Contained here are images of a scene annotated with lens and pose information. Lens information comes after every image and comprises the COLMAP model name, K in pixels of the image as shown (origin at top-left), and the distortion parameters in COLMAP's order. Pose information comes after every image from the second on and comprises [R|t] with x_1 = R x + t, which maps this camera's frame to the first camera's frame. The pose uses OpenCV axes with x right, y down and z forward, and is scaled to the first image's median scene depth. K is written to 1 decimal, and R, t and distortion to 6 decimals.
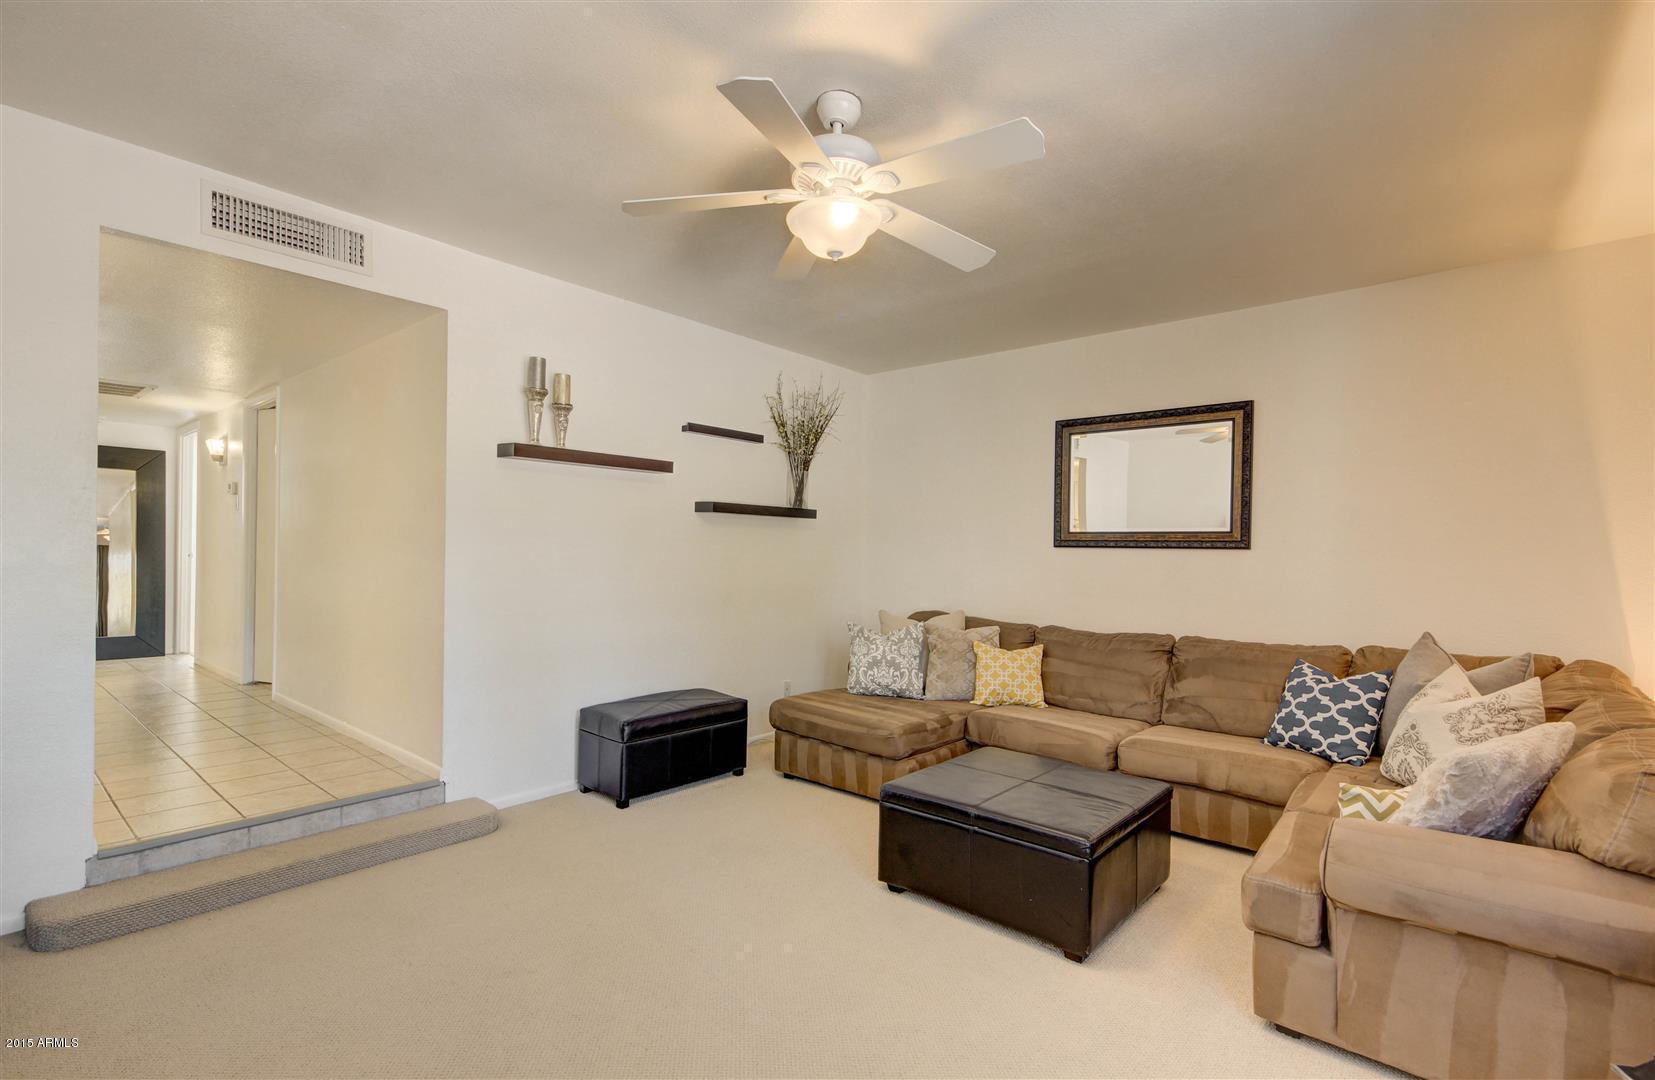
lens RADIAL K [[758.4, 0, 822.9], [0, 758.4, 548.9], [0, 0, 1]] dist [0.017410, -0.000518]
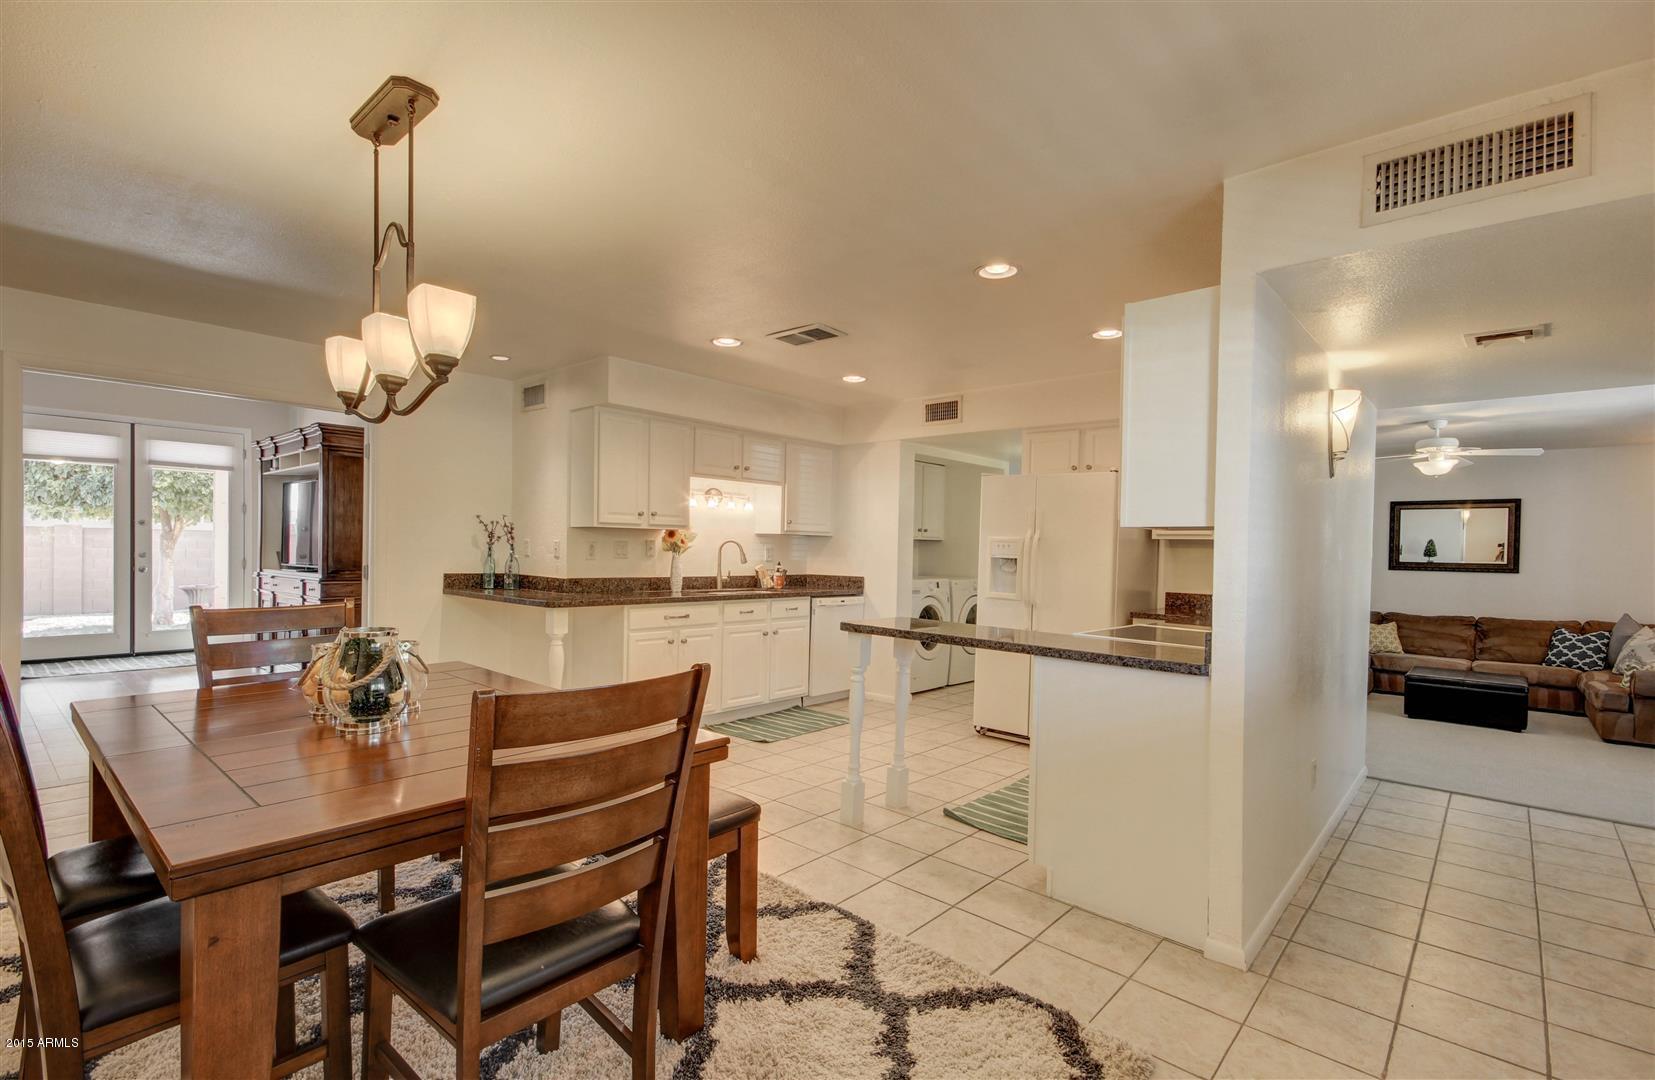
lens RADIAL K [[758.4, 0, 831.3], [0, 758.4, 545.4], [0, 0, 1]] dist [0.017410, -0.000518]
pose [[0.999921, 0.000115, -0.012542, -1.381215], [-0.000113, 1.000000, 0.000196, -0.082462], [0.012542, -0.000194, 0.999921, -1.175868]]
